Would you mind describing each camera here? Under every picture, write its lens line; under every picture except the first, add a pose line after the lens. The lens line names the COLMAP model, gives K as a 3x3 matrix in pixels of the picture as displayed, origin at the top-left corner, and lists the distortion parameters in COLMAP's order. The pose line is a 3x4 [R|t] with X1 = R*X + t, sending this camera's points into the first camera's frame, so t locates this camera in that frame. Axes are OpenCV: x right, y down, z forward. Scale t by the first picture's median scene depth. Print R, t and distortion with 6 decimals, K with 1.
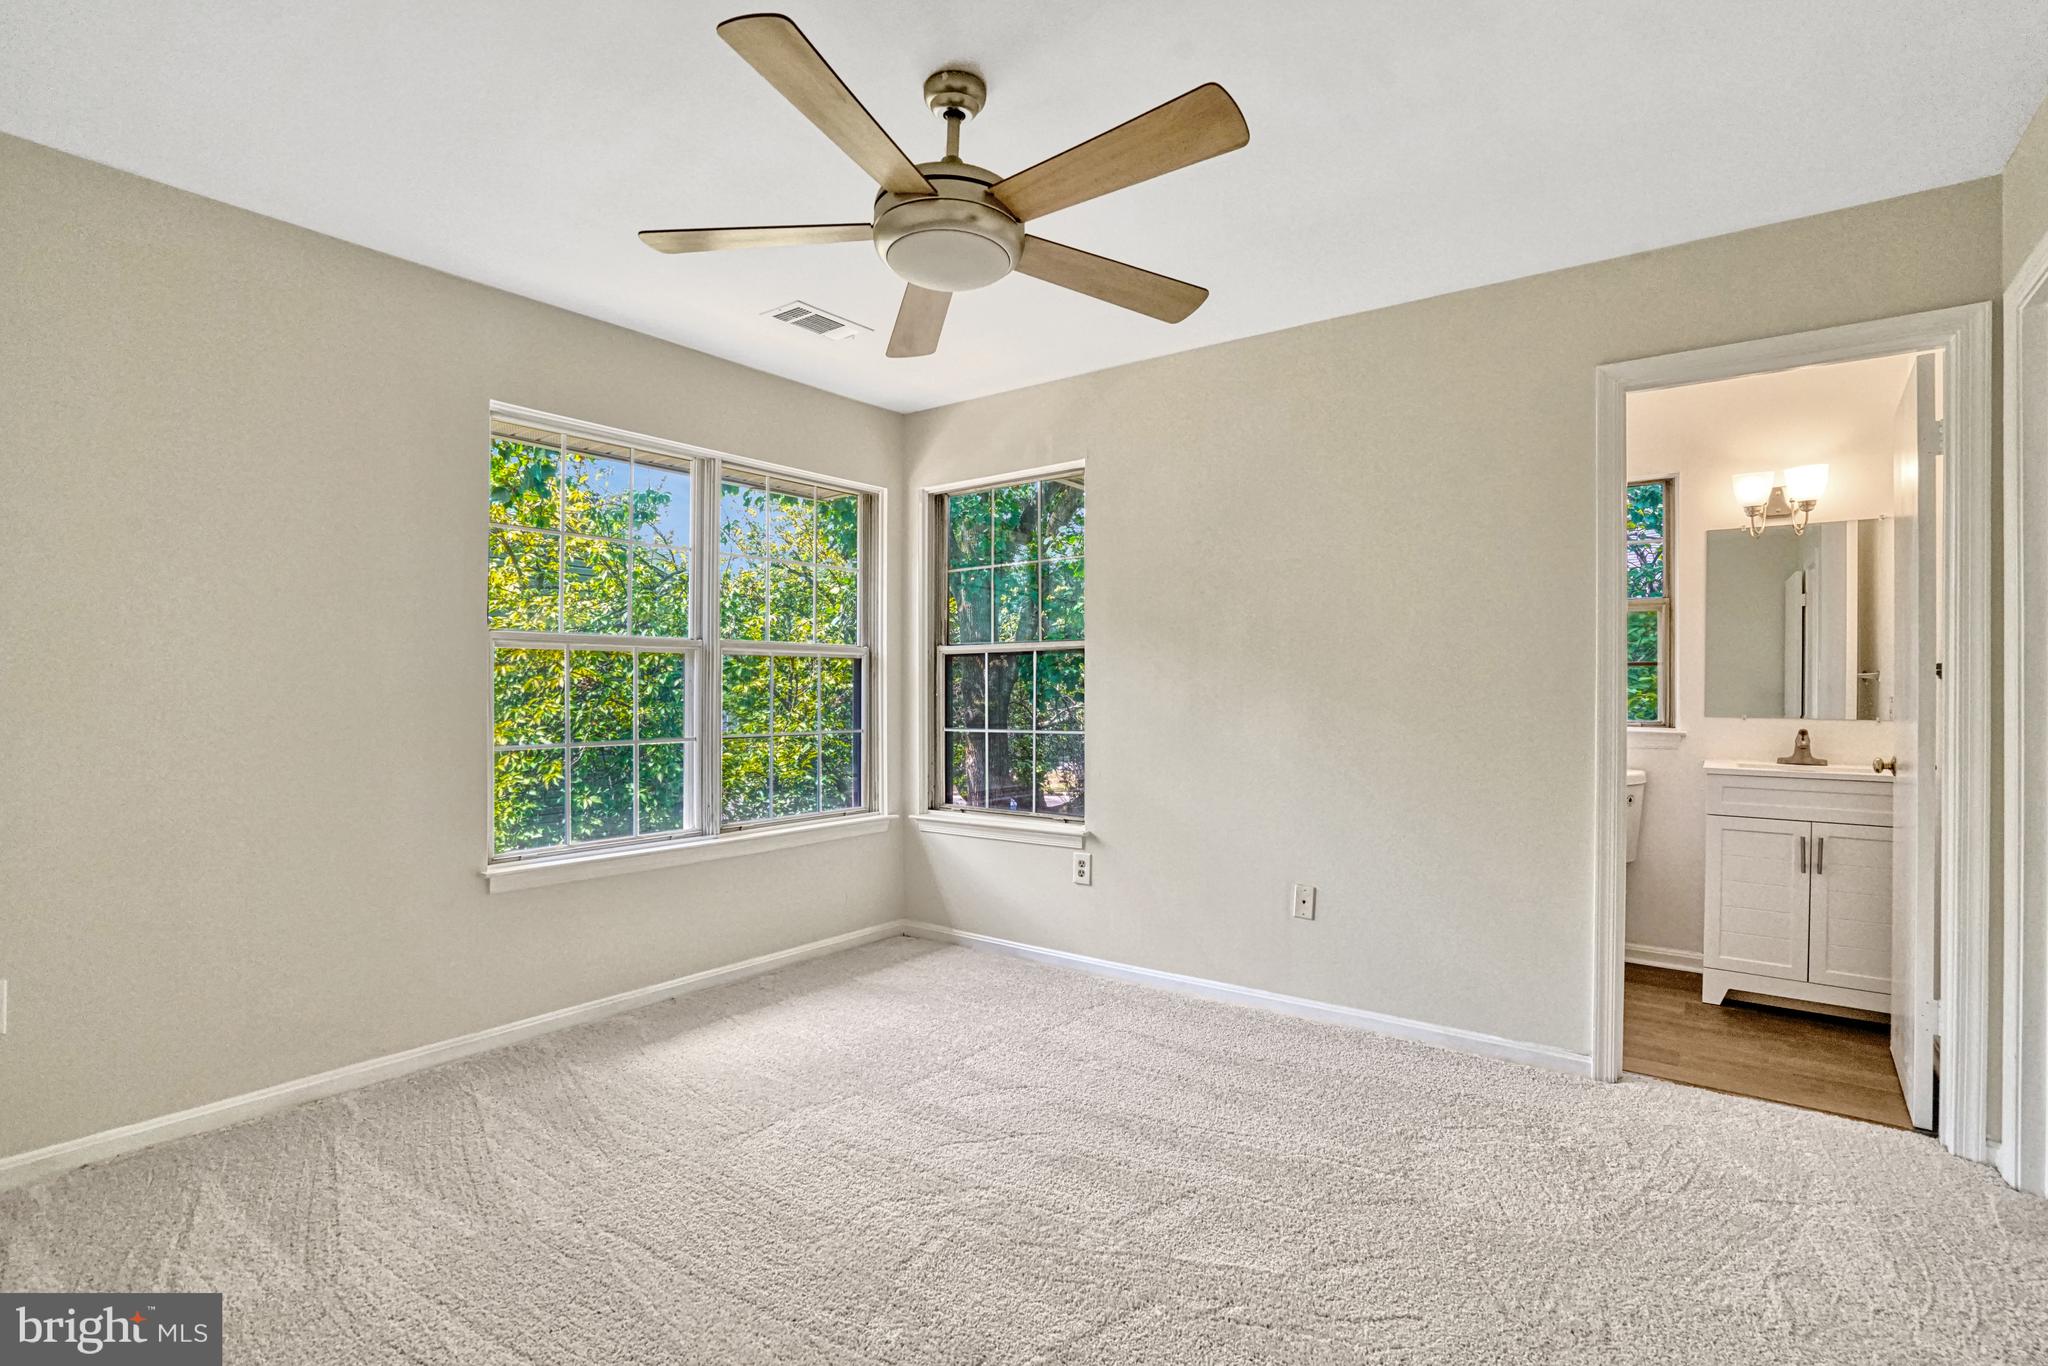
lens RADIAL K [[954.2, 0, 1024.2], [0, 954.2, 681.5], [0, 0, 1]] dist [-0.034208, 0.009854]
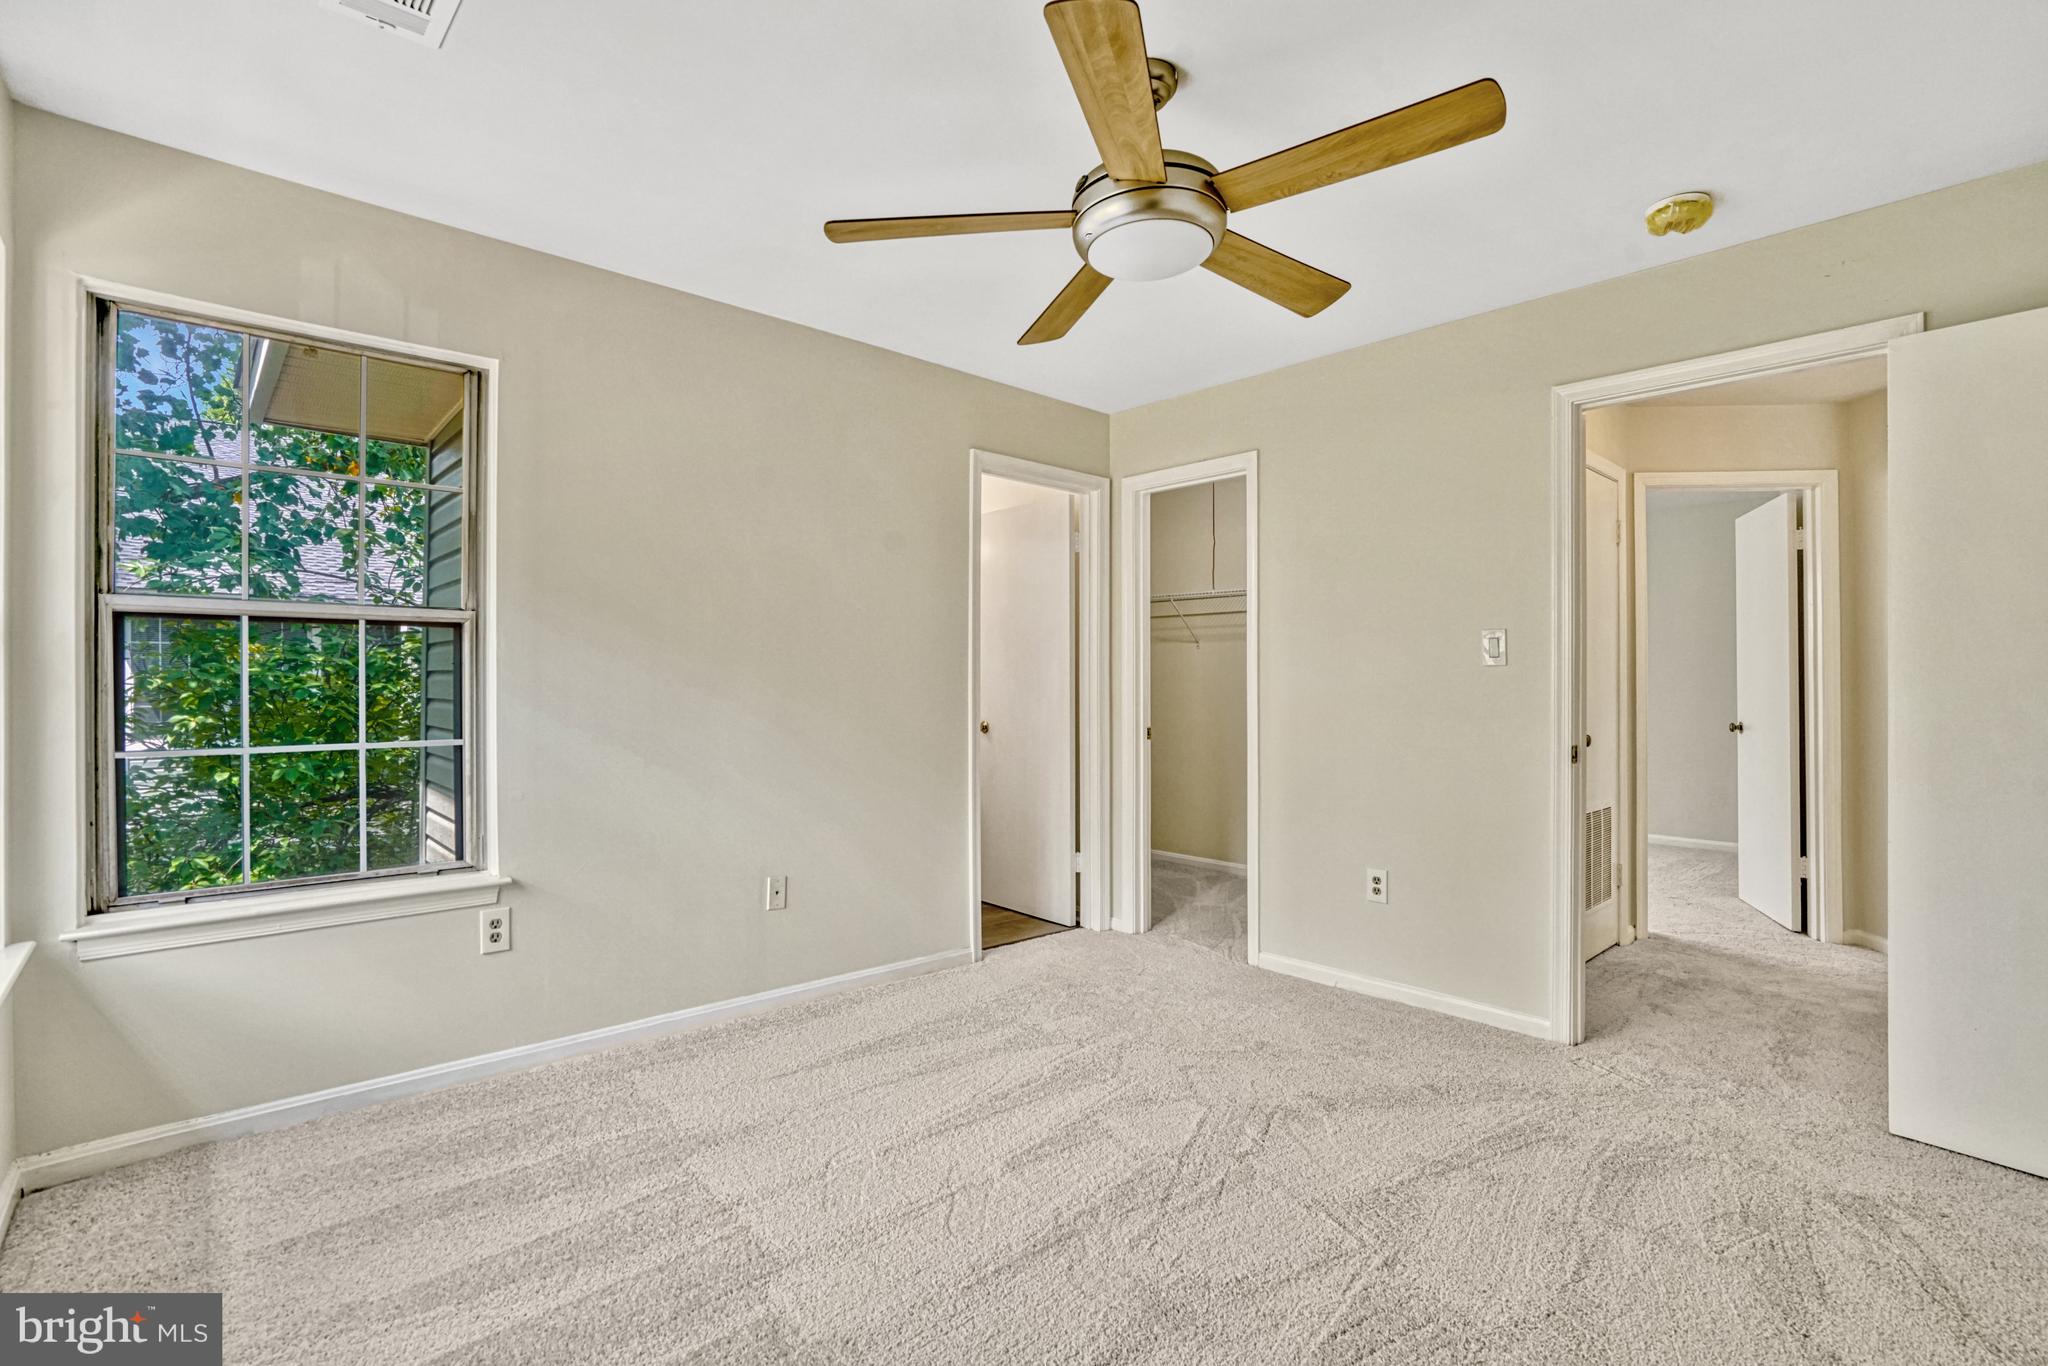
lens RADIAL K [[954.2, 0, 1019.9], [0, 954.2, 693.8], [0, 0, 1]] dist [-0.034208, 0.009854]
pose [[0.197587, -0.000210, 0.980285, -0.545297], [0.001458, 0.999999, -0.000079, 0.020096], [-0.980284, 0.001445, 0.197587, 0.472853]]
